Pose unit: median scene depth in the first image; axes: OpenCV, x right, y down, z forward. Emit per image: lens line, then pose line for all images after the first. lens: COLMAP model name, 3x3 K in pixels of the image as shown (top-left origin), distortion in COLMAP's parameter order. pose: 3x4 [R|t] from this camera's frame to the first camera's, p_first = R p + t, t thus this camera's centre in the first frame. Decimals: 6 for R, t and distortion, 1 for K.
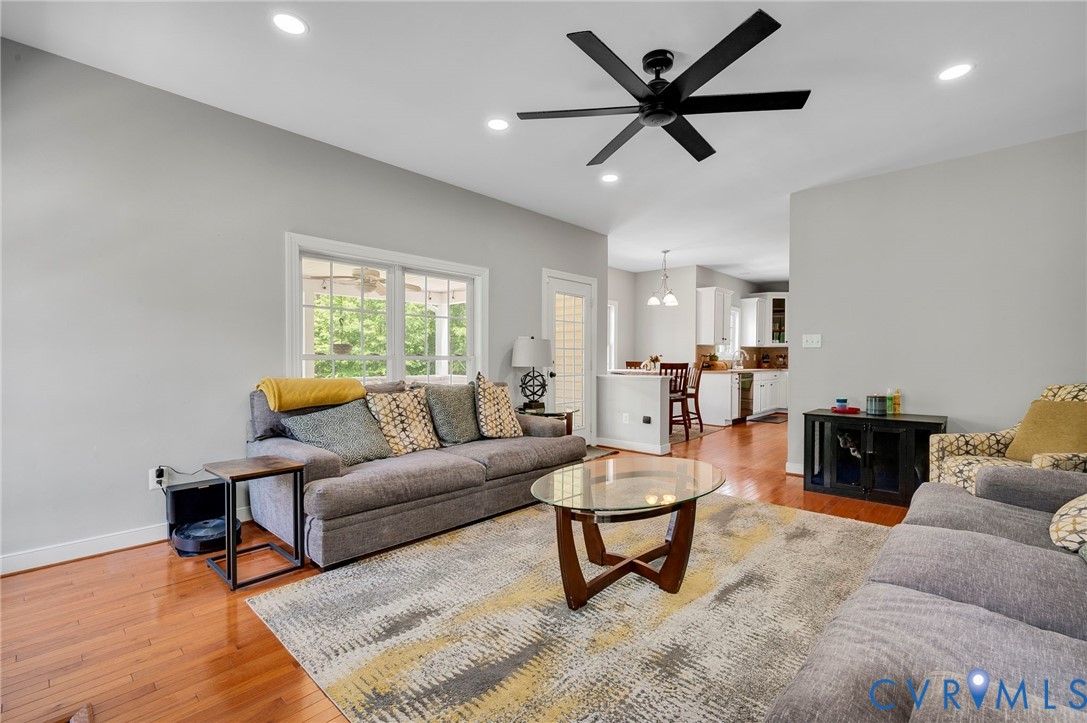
lens RADIAL K [[476.9, 0, 540.9], [0, 476.9, 356.6], [0, 0, 1]] dist [0.000567, 0.000106]
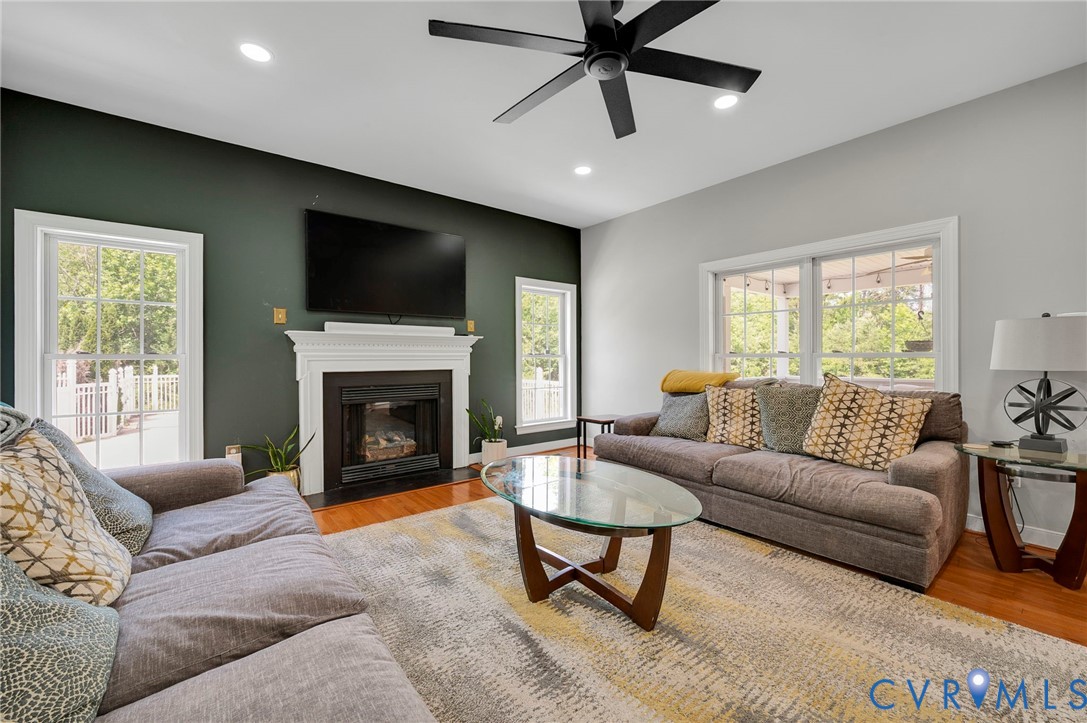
lens RADIAL K [[440.6, 0, 568.0], [0, 440.6, 356.5], [0, 0, 1]] dist [-0.000581, -0.000032]
pose [[-0.118653, -0.002749, -0.992932, 0.950950], [0.008487, 0.999957, -0.003782, 0.006125], [0.992900, -0.008876, -0.118624, 0.973159]]
